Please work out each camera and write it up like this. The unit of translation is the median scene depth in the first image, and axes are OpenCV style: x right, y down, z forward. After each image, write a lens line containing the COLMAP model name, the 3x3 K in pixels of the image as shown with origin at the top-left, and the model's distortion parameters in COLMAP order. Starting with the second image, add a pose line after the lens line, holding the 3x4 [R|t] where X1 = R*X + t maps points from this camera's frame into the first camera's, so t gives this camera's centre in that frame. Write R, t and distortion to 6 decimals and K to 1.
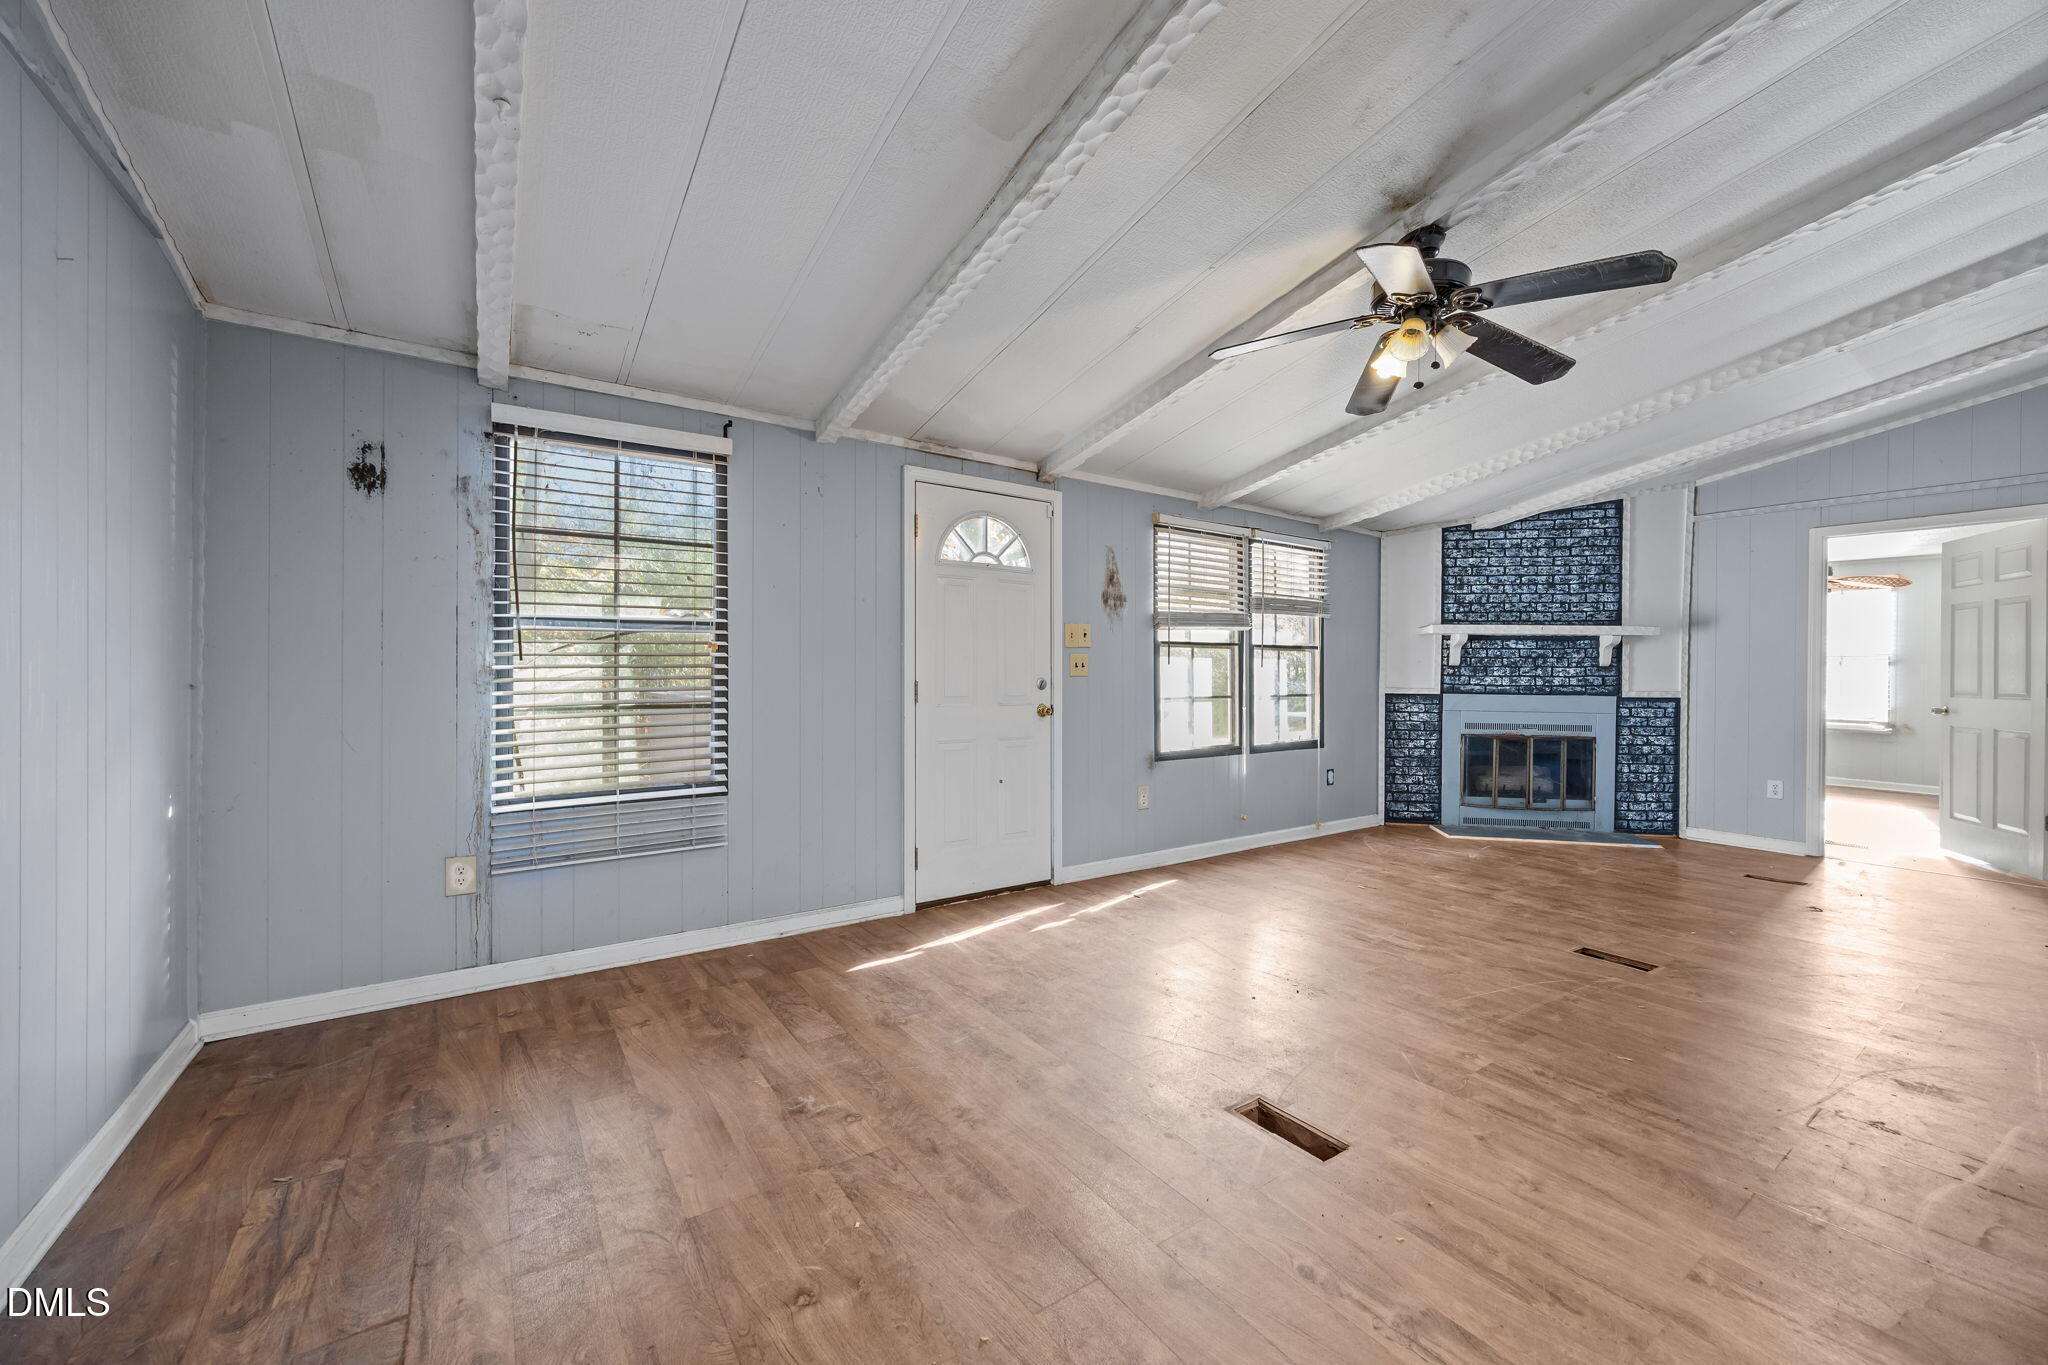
lens RADIAL K [[786.0, 0, 1024.0], [0, 786.0, 682.5], [0, 0, 1]] dist [-0.000047, -0.000248]
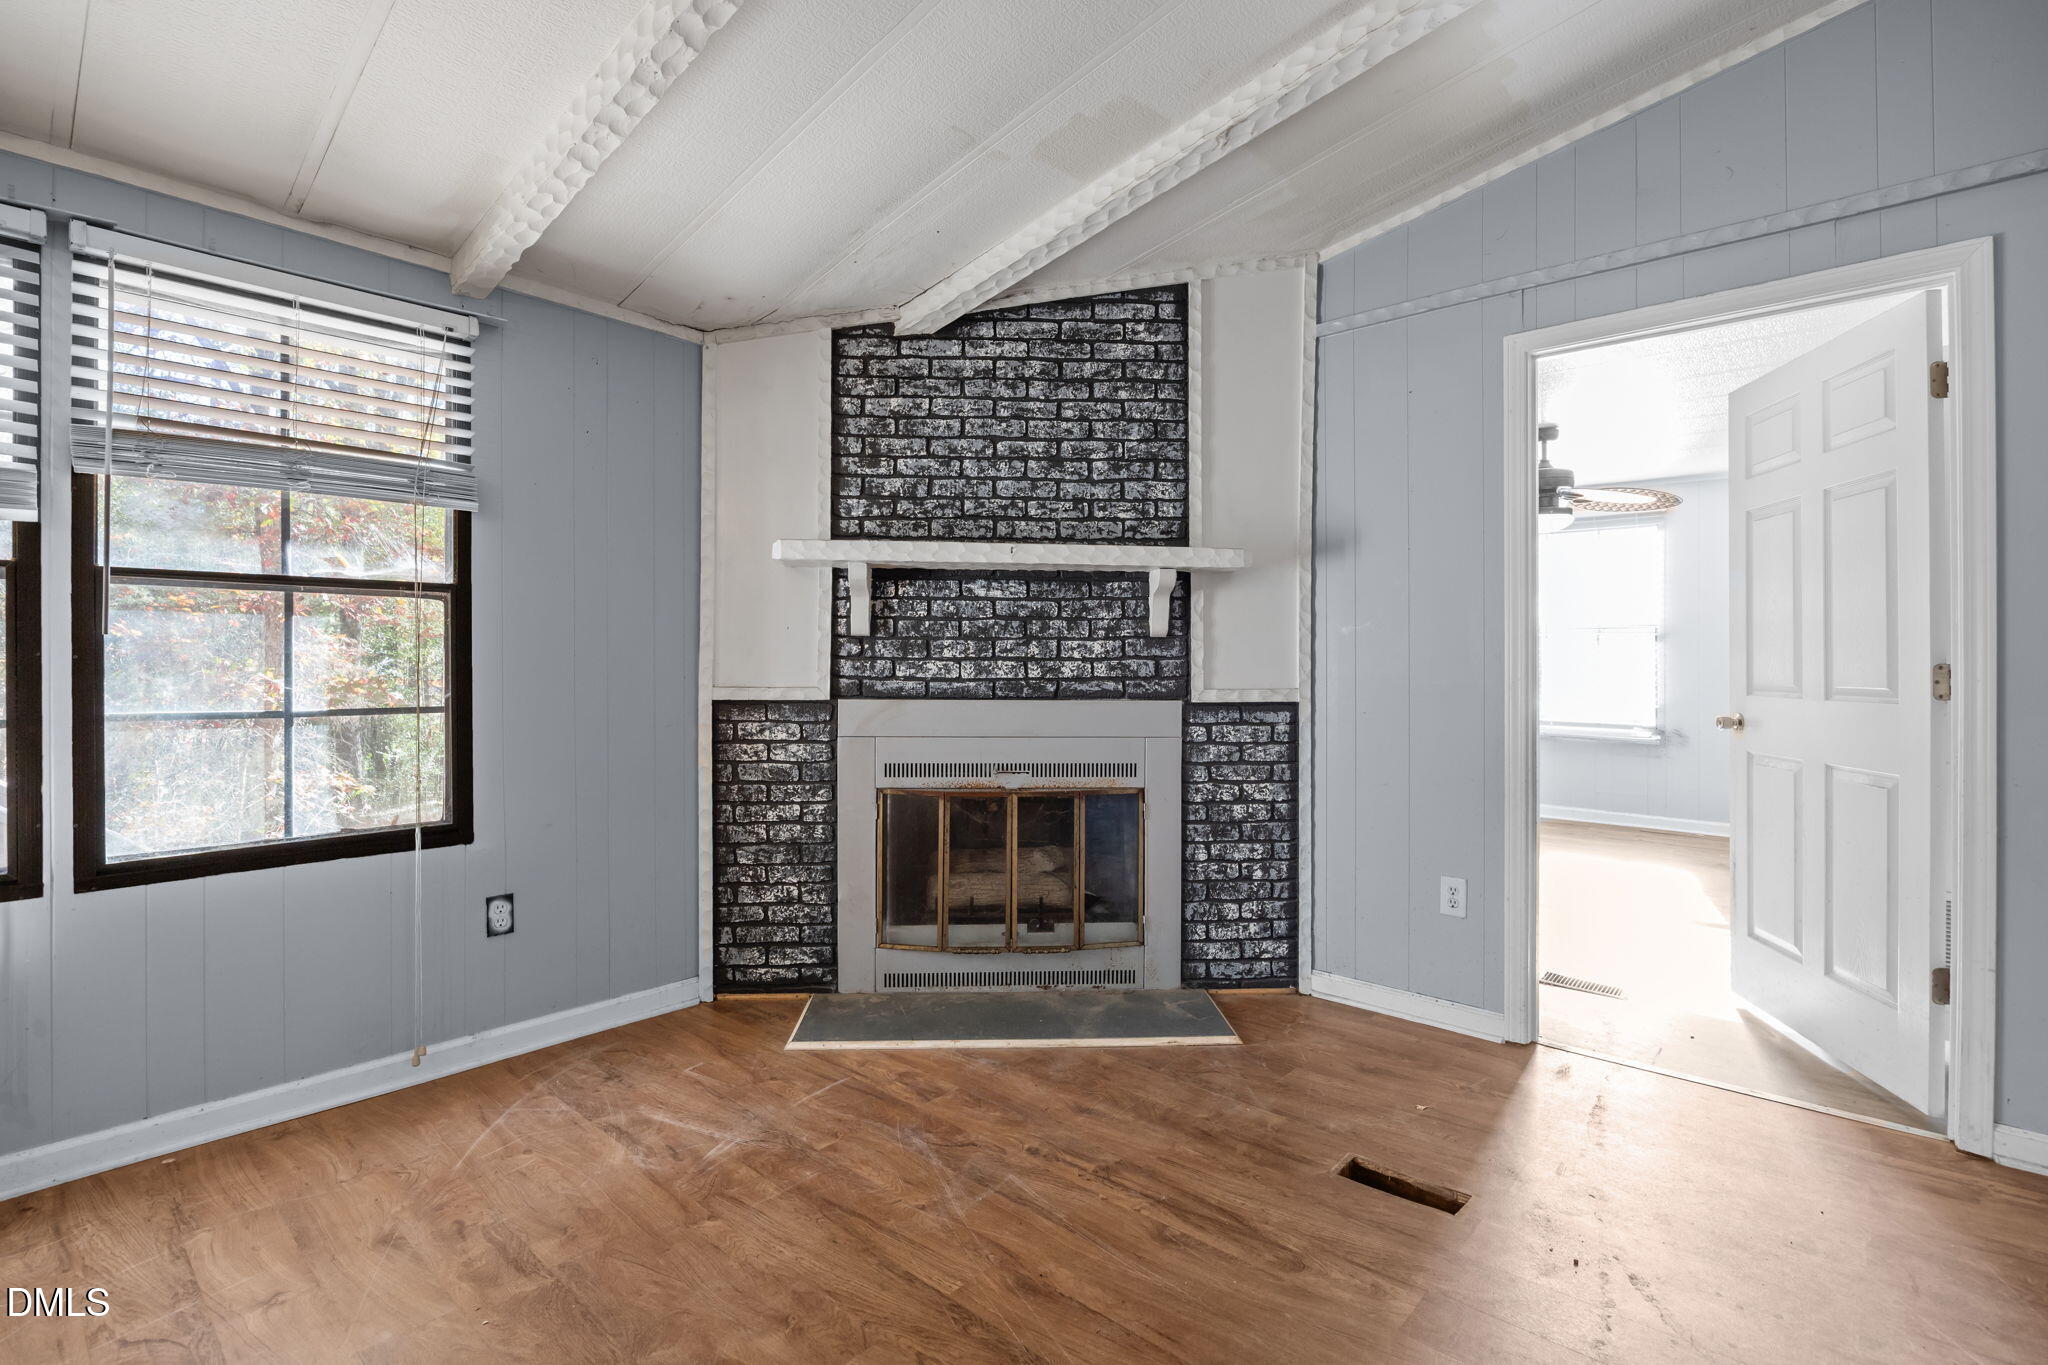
lens RADIAL K [[938.2, 0, 1024.8], [0, 938.2, 673.2], [0, 0, 1]] dist [-0.016258, 0.000279]
pose [[0.973062, -0.007527, 0.230419, 0.528926], [0.008280, 0.999963, -0.002298, 0.001720], [-0.230394, 0.004144, 0.973089, 0.471015]]
